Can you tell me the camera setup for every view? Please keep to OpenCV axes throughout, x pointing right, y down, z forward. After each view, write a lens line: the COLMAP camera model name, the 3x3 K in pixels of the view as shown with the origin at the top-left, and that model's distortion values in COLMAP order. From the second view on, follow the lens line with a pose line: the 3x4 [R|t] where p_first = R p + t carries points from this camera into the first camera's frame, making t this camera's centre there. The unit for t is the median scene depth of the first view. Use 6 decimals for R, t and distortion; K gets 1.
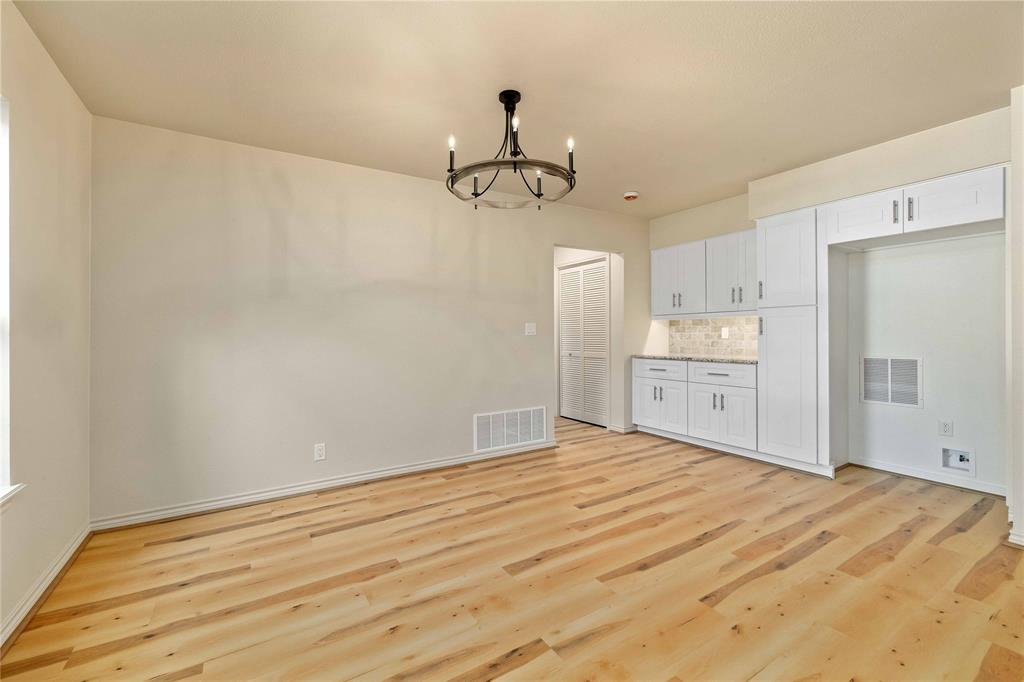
lens RADIAL K [[435.2, 0, 514.6], [0, 435.2, 336.3], [0, 0, 1]] dist [0.004827, 0.000653]
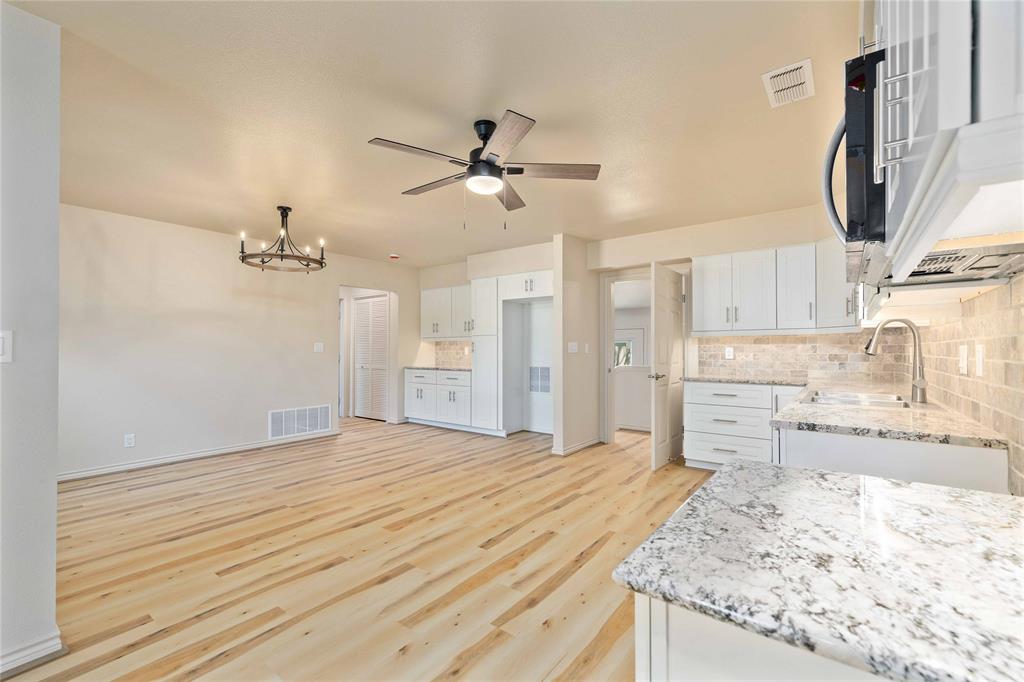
lens RADIAL K [[435.2, 0, 509.9], [0, 435.2, 345.8], [0, 0, 1]] dist [0.004827, 0.000653]
pose [[0.938165, 0.009972, 0.346044, 0.131355], [-0.004606, 0.999856, -0.016325, -0.002439], [-0.346157, 0.013721, 0.938076, -0.495375]]
